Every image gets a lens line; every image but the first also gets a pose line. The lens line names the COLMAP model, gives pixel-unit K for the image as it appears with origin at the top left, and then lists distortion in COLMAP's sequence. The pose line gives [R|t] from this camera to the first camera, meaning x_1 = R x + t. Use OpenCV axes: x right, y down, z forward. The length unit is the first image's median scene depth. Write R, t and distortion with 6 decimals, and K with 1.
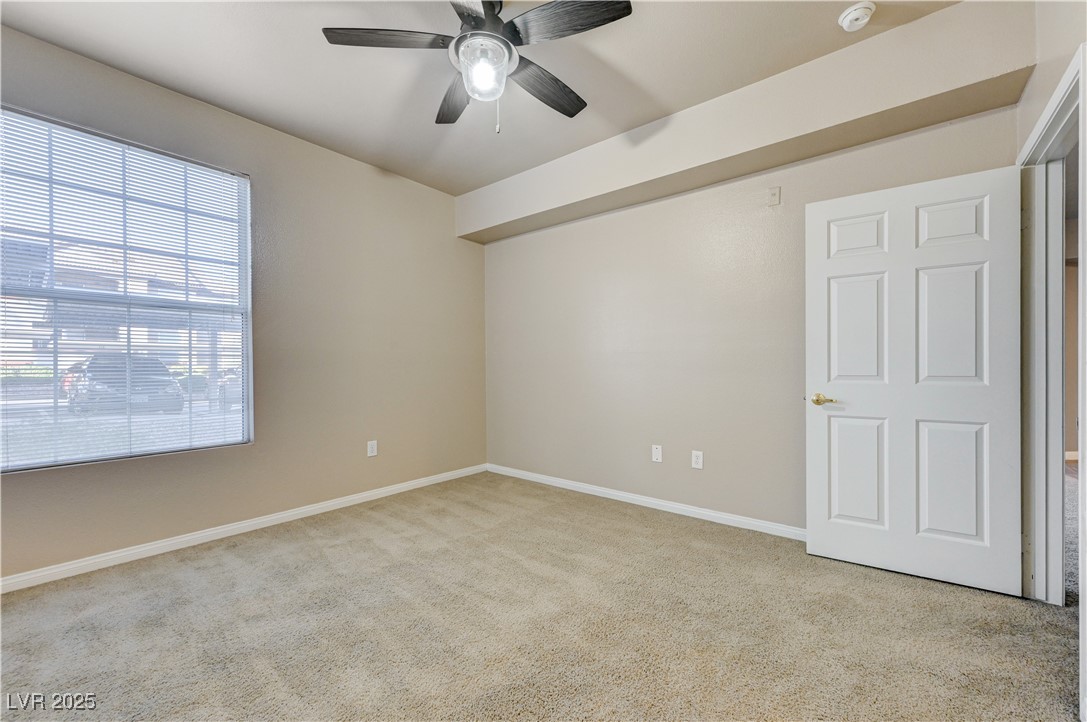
lens RADIAL K [[430.0, 0, 547.2], [0, 430.0, 368.0], [0, 0, 1]] dist [0.000540, 0.000033]
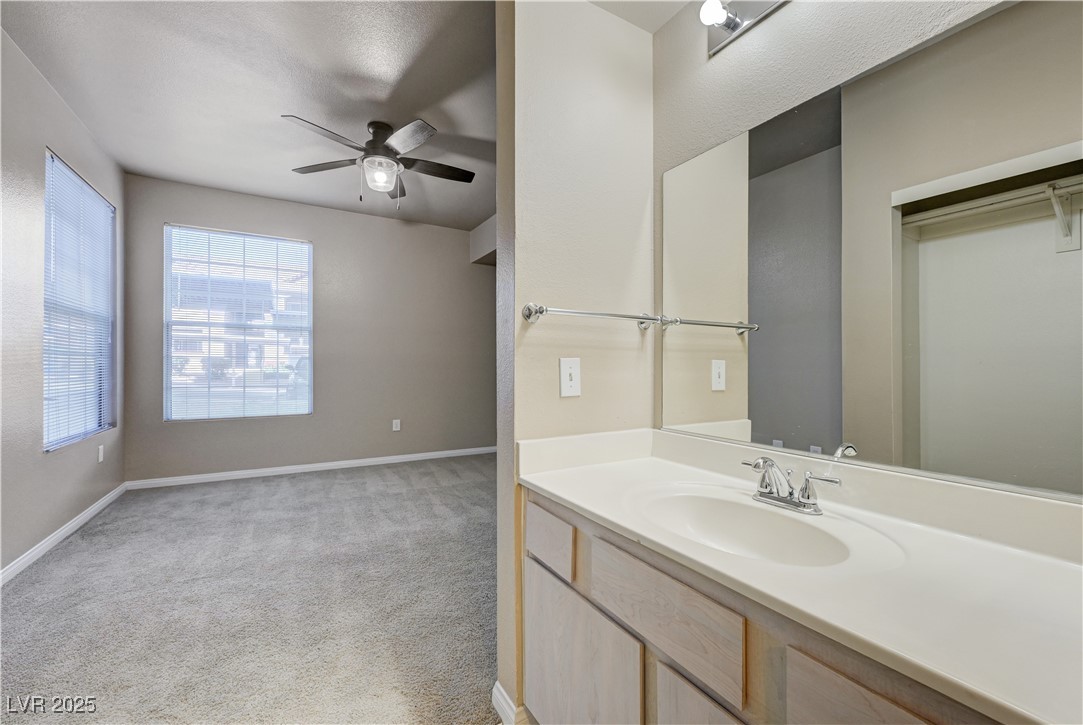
lens RADIAL K [[434.4, 0, 541.4], [0, 434.4, 365.6], [0, 0, 1]] dist [-0.000756, -0.000074]
pose [[0.935930, 0.002999, -0.352173, 0.795563], [-0.005490, 0.999966, -0.006073, 0.003749], [0.352143, 0.007617, 0.935915, -0.212888]]
